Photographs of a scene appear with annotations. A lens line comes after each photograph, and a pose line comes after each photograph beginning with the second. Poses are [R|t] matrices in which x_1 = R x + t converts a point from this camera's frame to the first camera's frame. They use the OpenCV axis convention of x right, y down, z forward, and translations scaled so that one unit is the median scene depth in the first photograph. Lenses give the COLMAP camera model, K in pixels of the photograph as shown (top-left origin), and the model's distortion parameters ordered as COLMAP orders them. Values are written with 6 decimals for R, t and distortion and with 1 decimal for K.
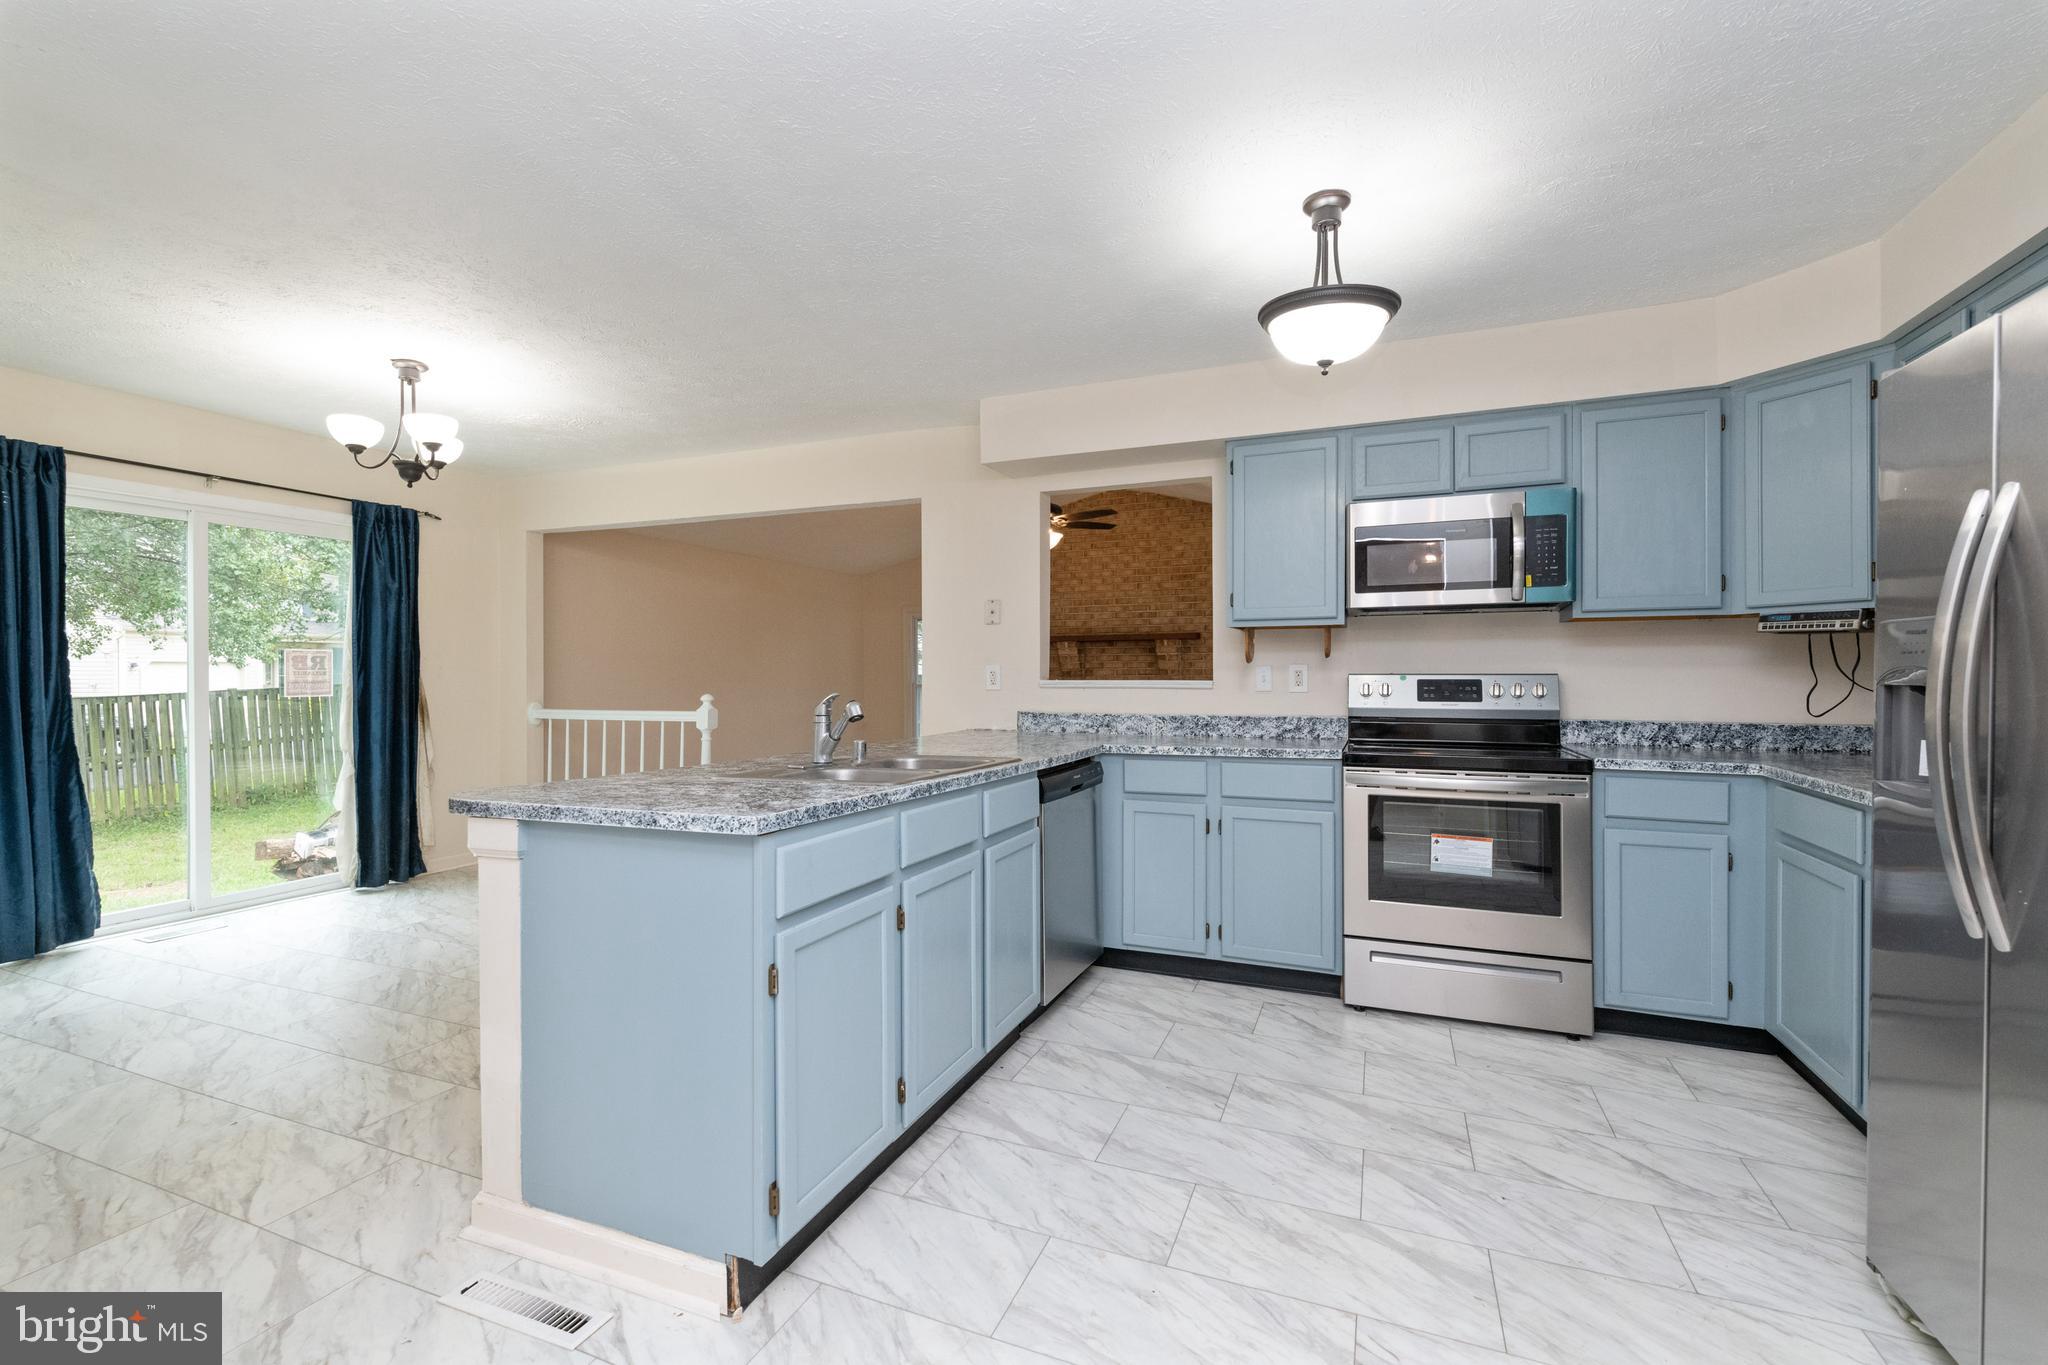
lens RADIAL K [[881.7, 0, 1036.5], [0, 881.7, 679.4], [0, 0, 1]] dist [0.001519, -0.002624]
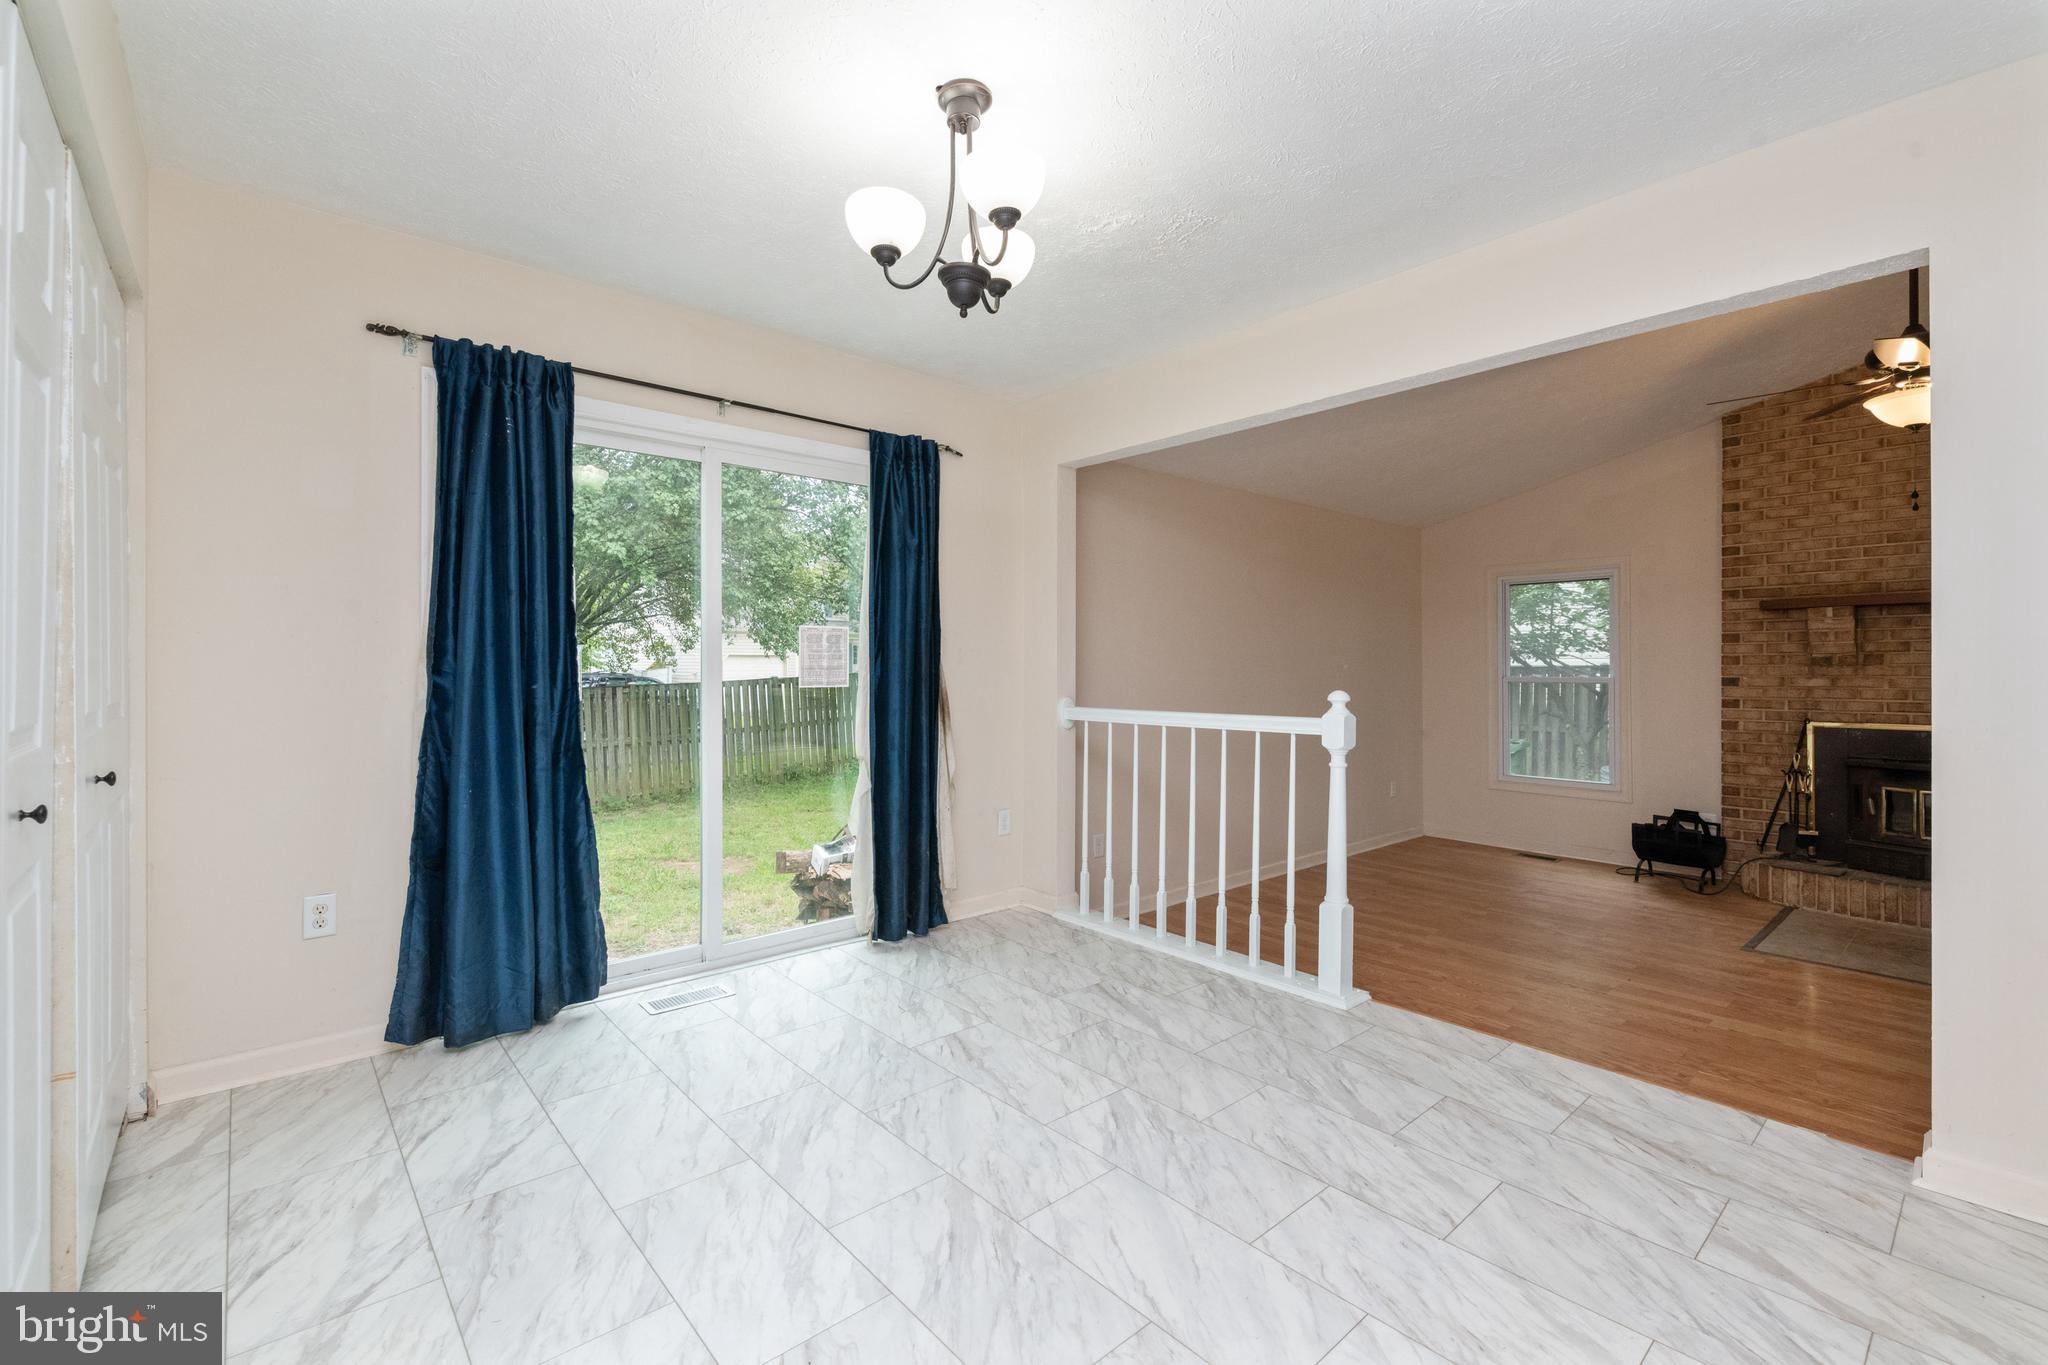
lens RADIAL K [[881.7, 0, 1024.3], [0, 881.7, 676.9], [0, 0, 1]] dist [0.001519, -0.002624]
pose [[0.890441, 0.006865, -0.455047, -0.309942], [-0.004403, 0.999969, 0.006471, 0.004533], [0.455077, -0.003758, 0.890444, 0.382844]]
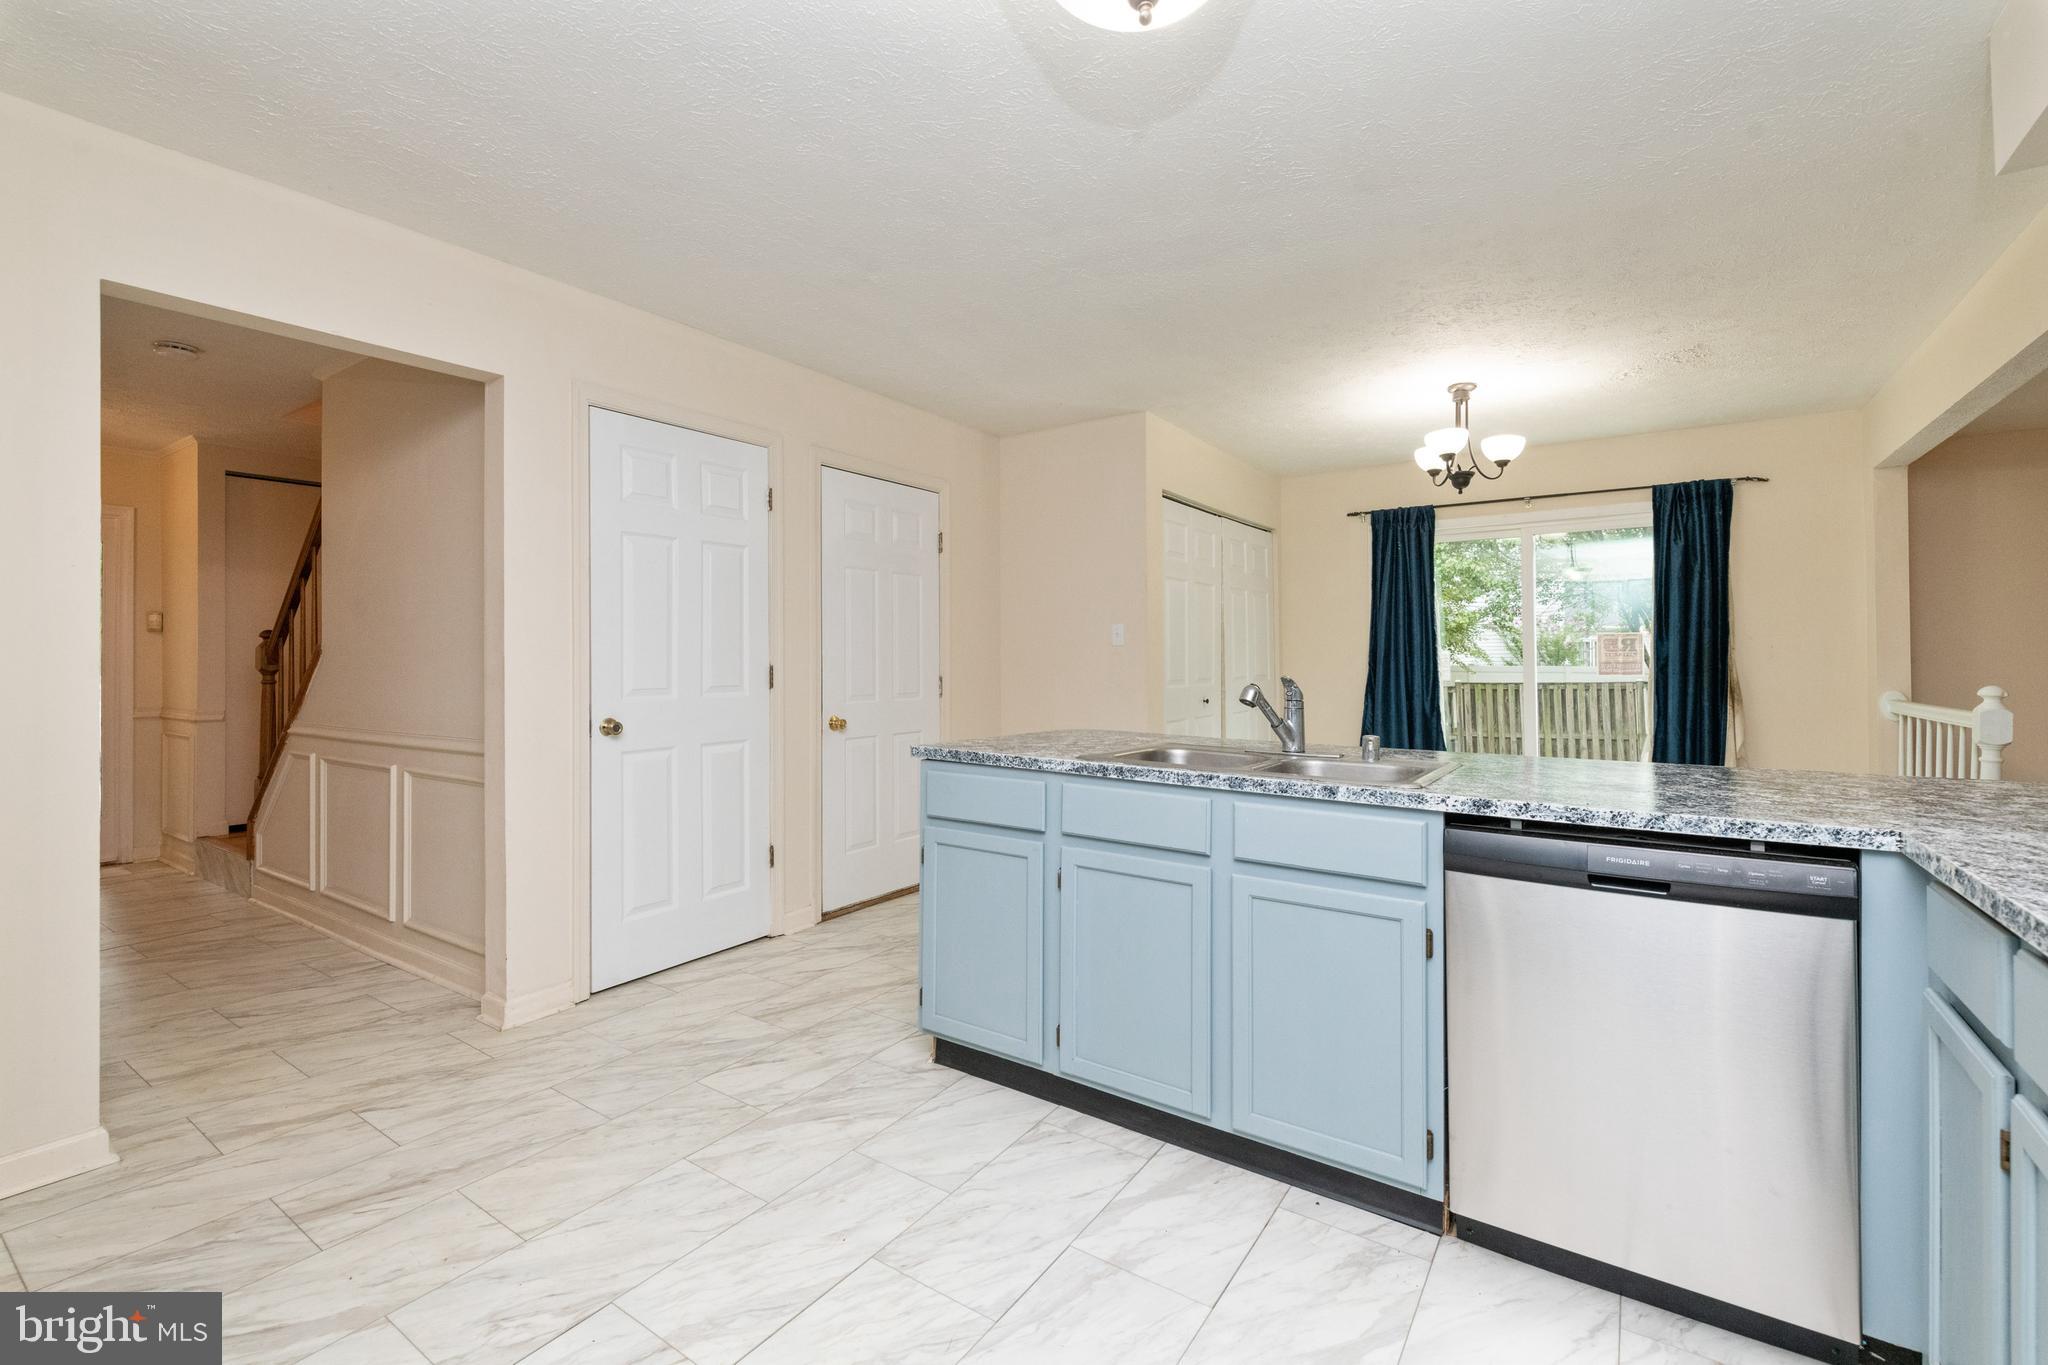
lens RADIAL K [[881.7, 0, 1022.1], [0, 881.7, 649.8], [0, 0, 1]] dist [0.001519, -0.002624]
pose [[-0.230398, -0.009848, -0.973047, 0.401584], [-0.000729, 0.999950, -0.009947, -0.001292], [0.973096, -0.001582, -0.230394, 0.520597]]
